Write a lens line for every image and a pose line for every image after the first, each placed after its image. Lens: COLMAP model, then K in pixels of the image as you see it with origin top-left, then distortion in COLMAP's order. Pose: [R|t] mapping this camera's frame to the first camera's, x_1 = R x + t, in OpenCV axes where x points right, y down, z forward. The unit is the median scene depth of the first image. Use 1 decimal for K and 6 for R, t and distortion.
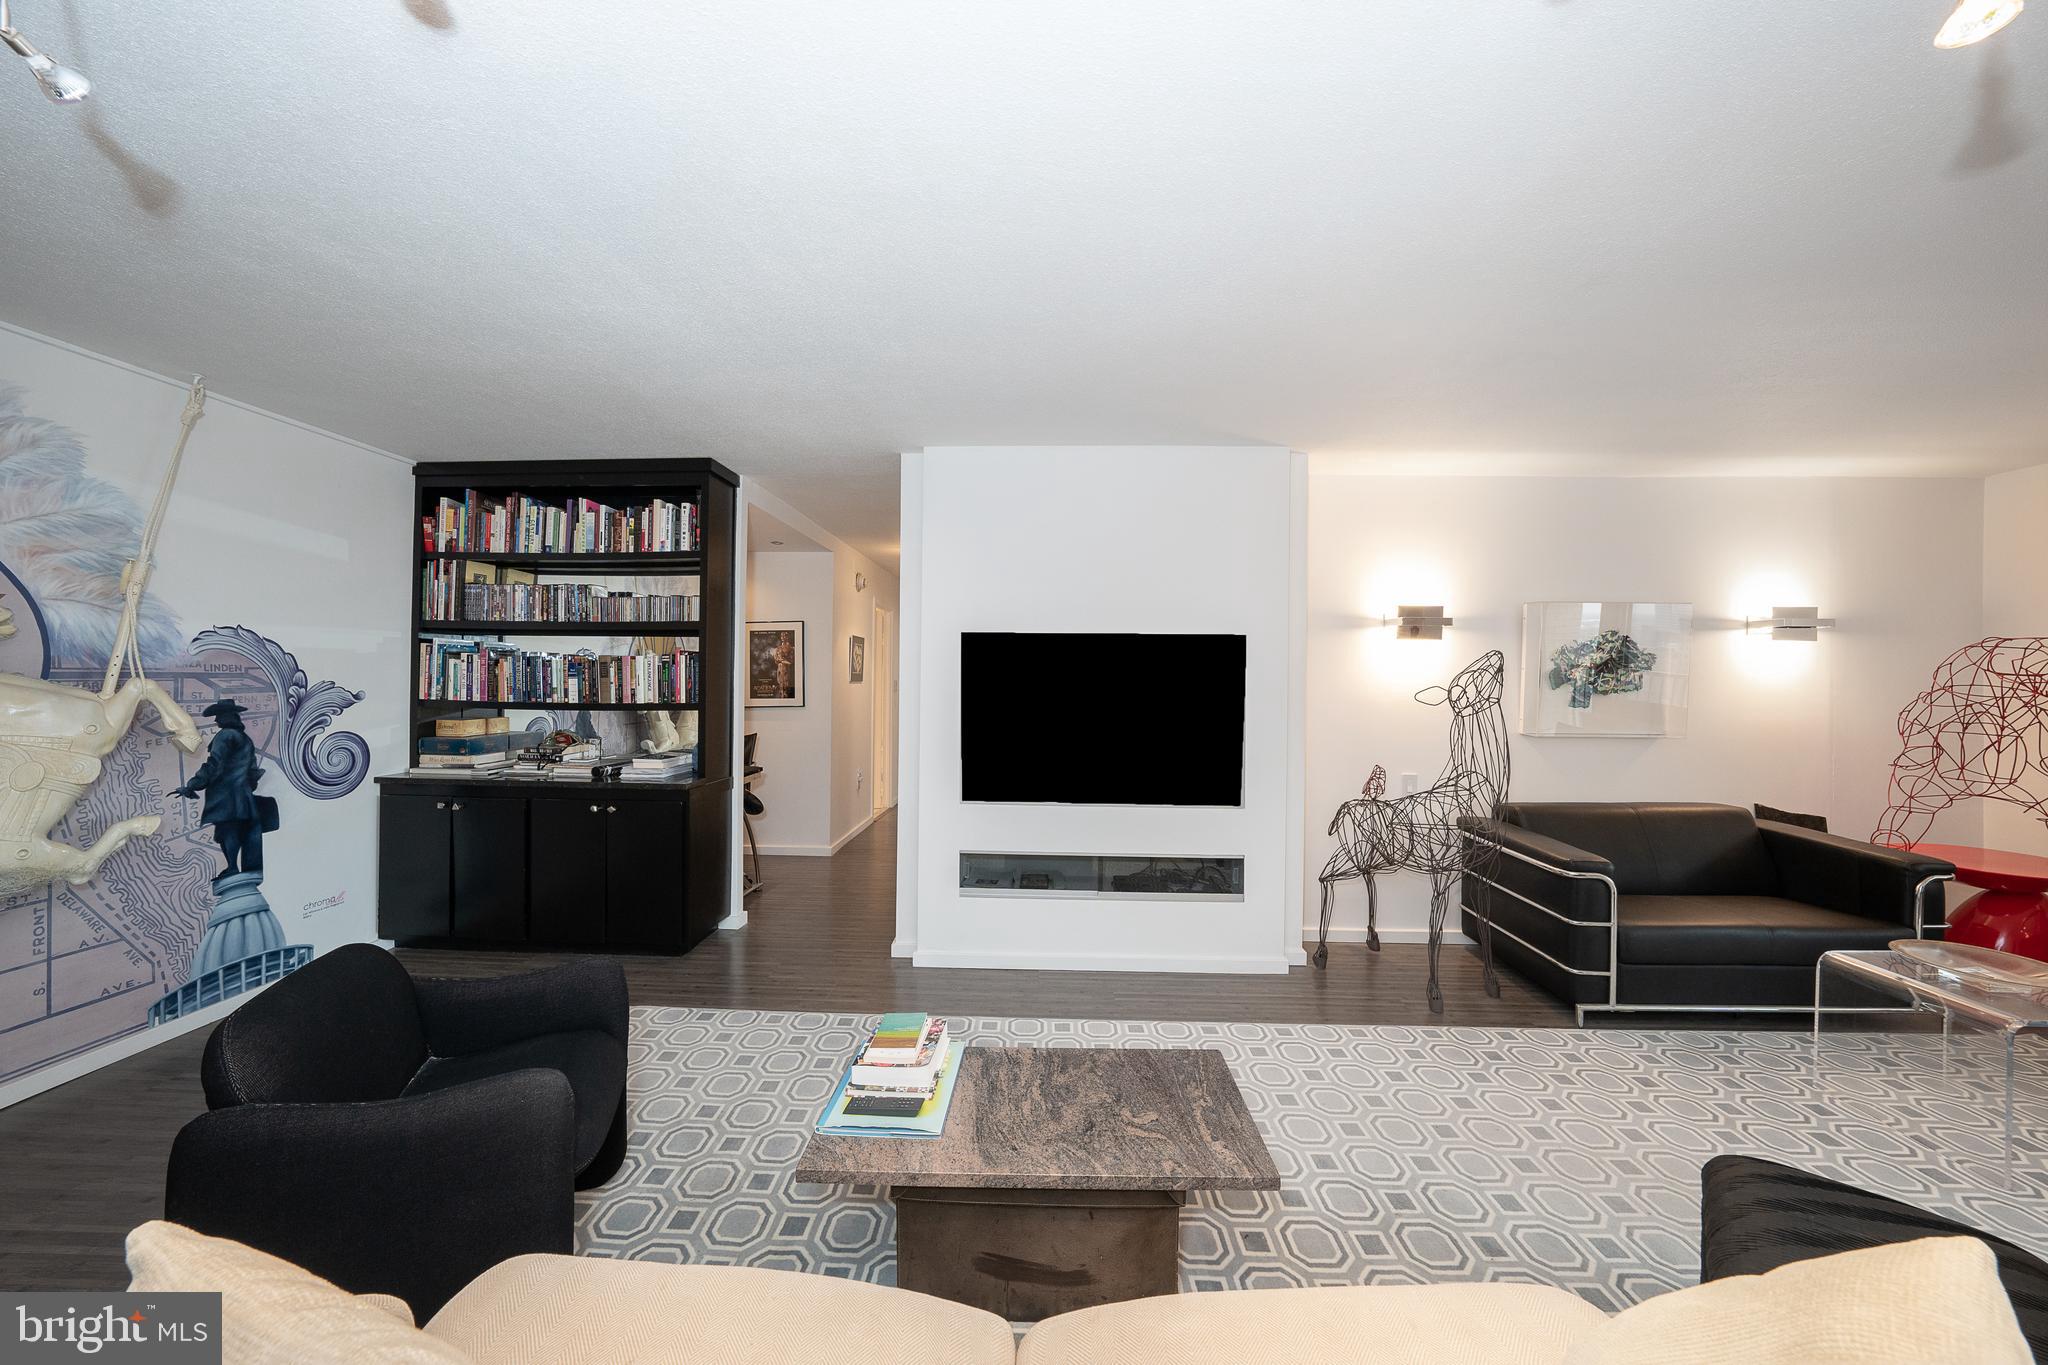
lens RADIAL K [[705.3, 0, 1021.9], [0, 705.3, 678.6], [0, 0, 1]] dist [-0.030087, 0.007219]
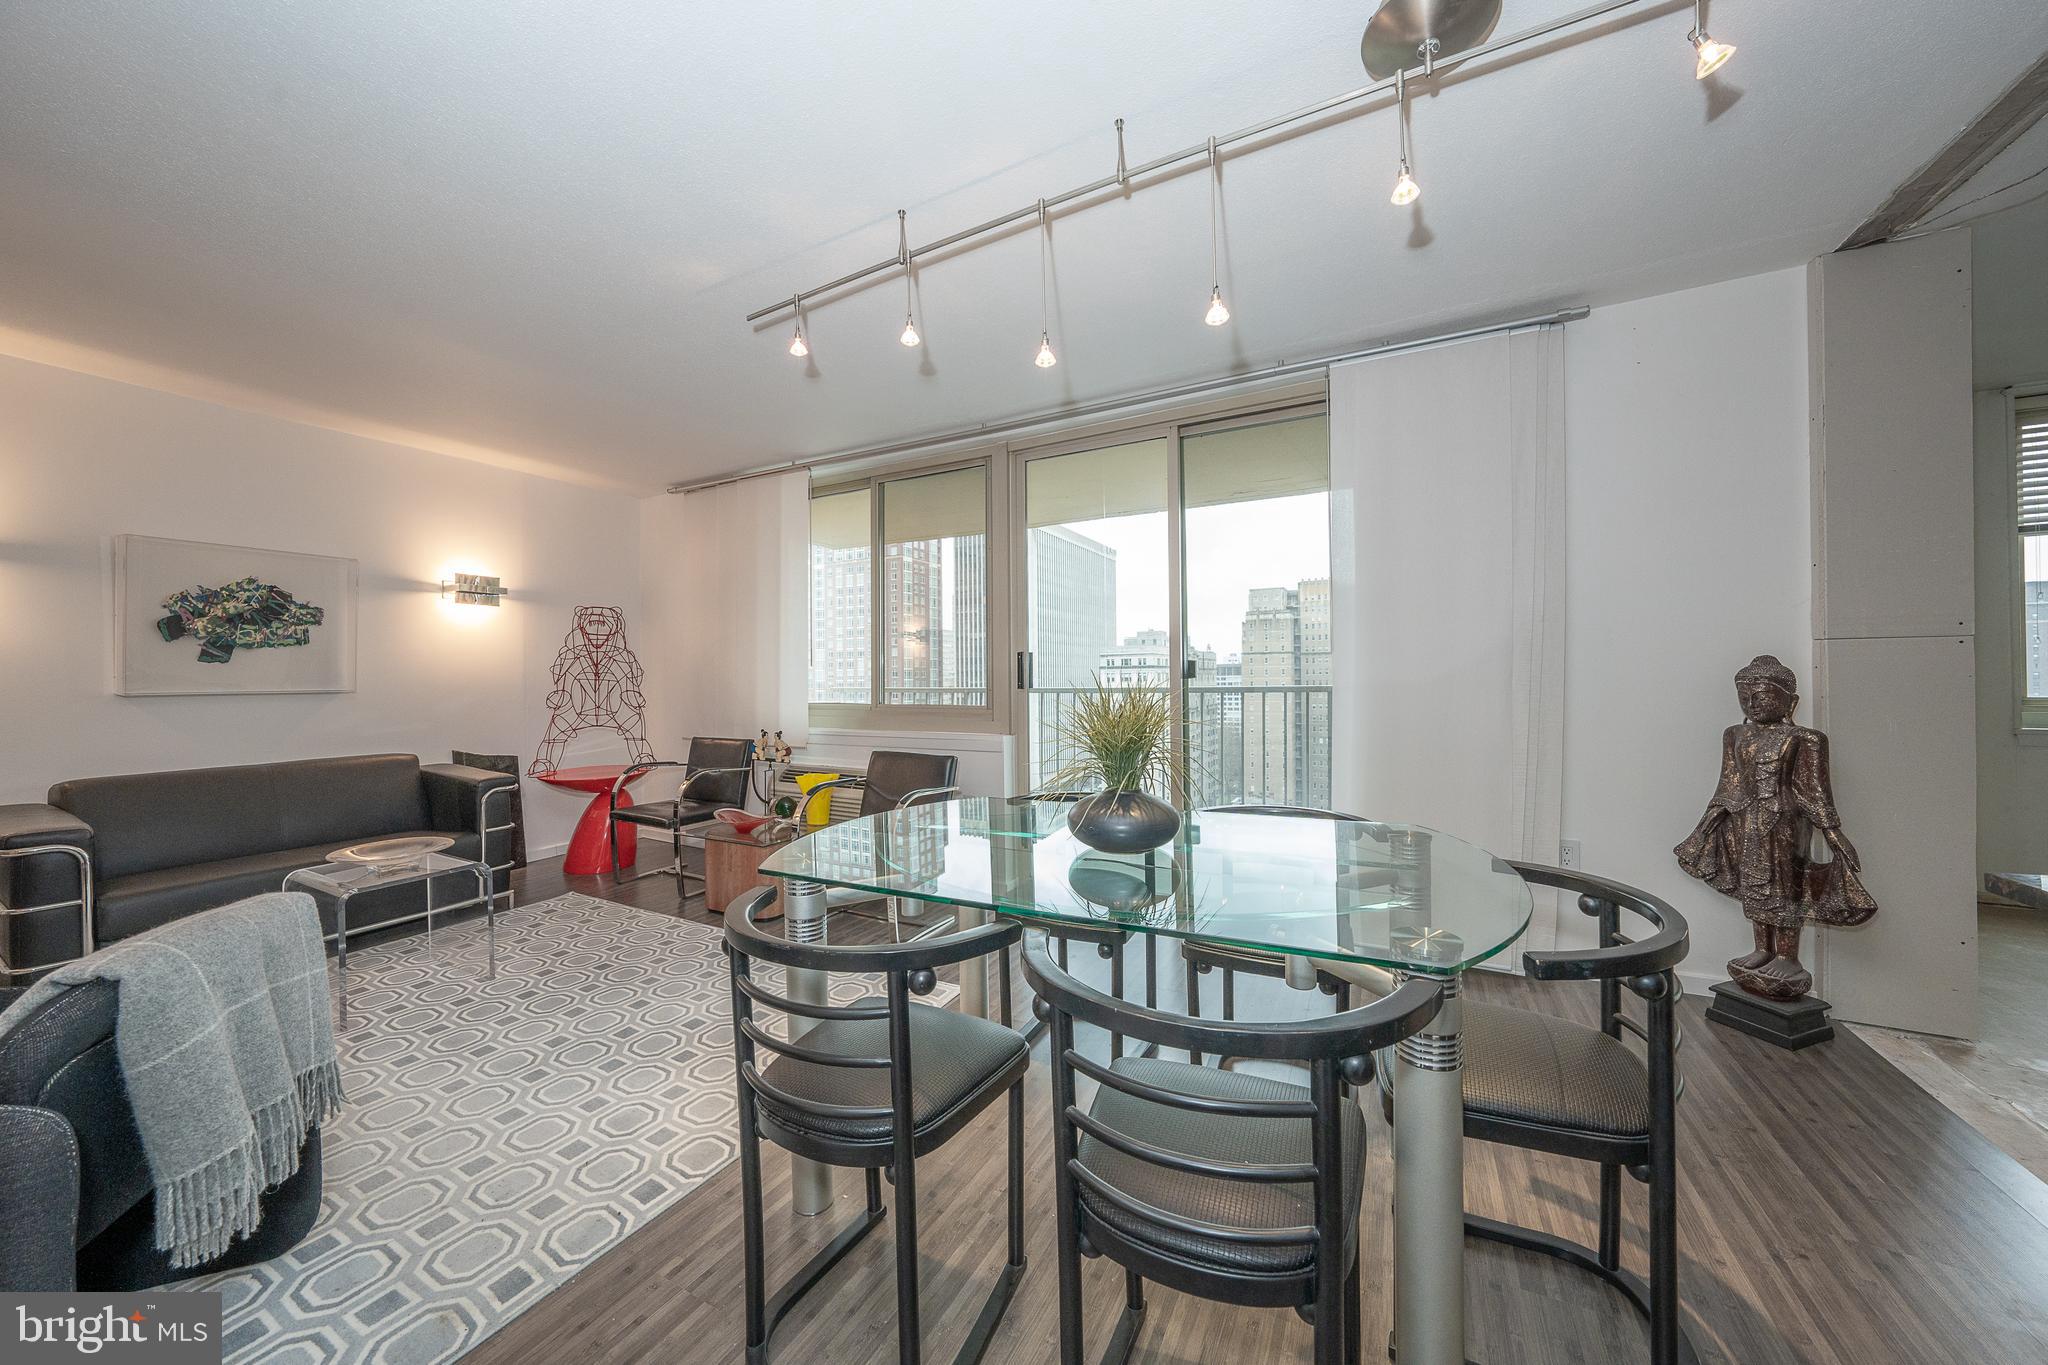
lens RADIAL K [[710.1, 0, 1027.7], [0, 710.1, 677.6], [0, 0, 1]] dist [-0.028827, 0.007592]
pose [[0.428485, -0.011251, 0.903479, 0.460707], [0.011728, 0.999907, 0.006890, 0.069247], [-0.903473, 0.007643, 0.428578, -0.335275]]
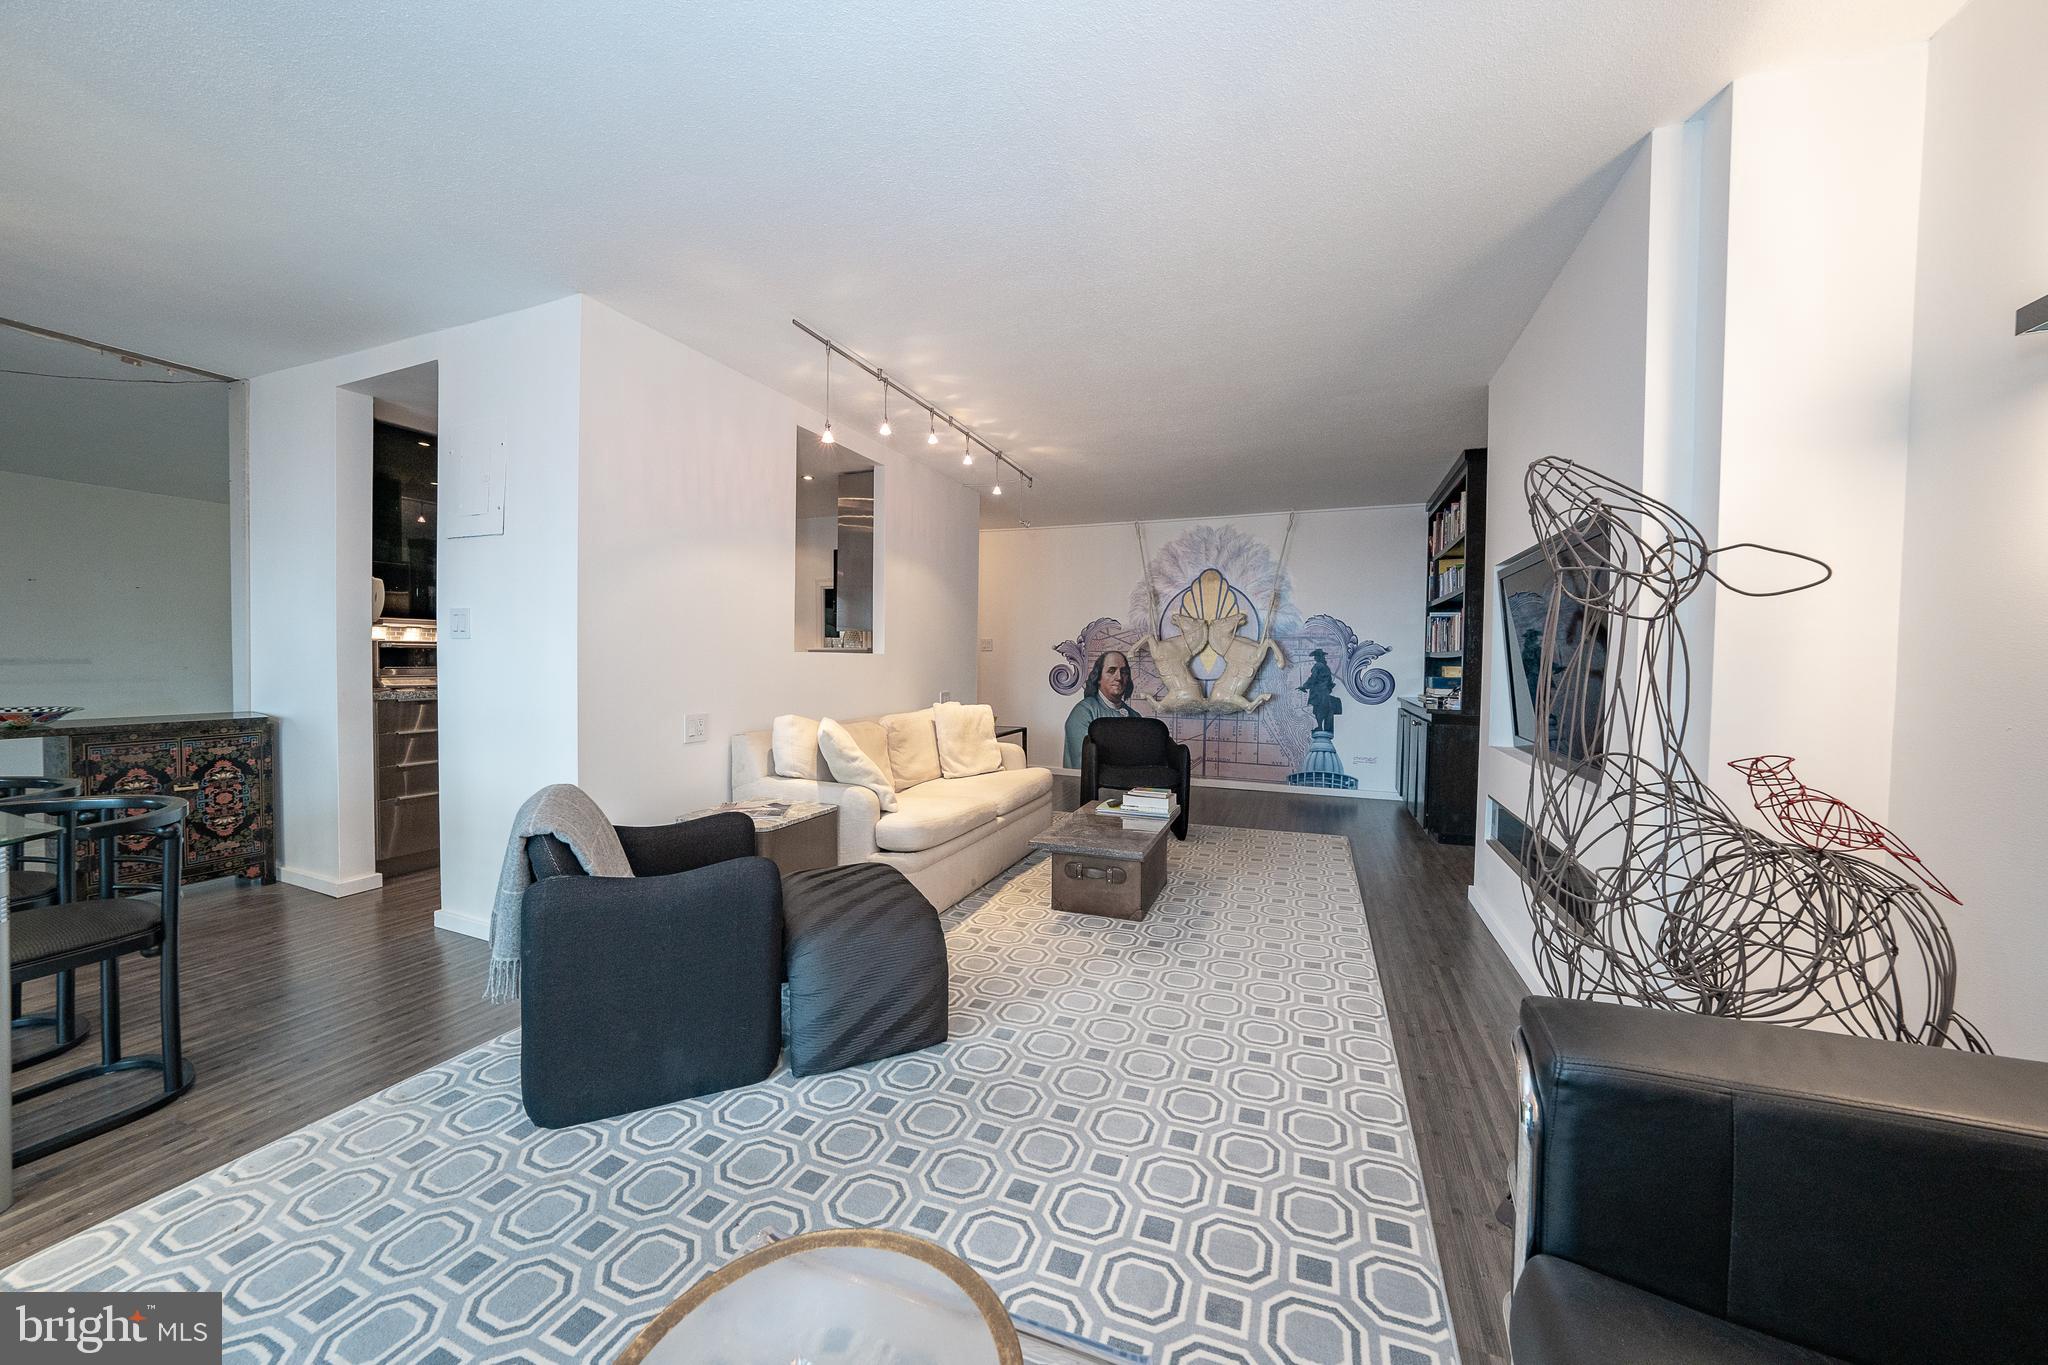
lens RADIAL K [[705.3, 0, 1021.9], [0, 705.3, 678.6], [0, 0, 1]] dist [-0.030087, 0.007219]
pose [[-0.344910, 0.013894, -0.938533, 0.975542], [-0.012052, 0.999742, 0.019229, 0.072766], [0.938558, 0.017944, -0.344654, 0.695908]]
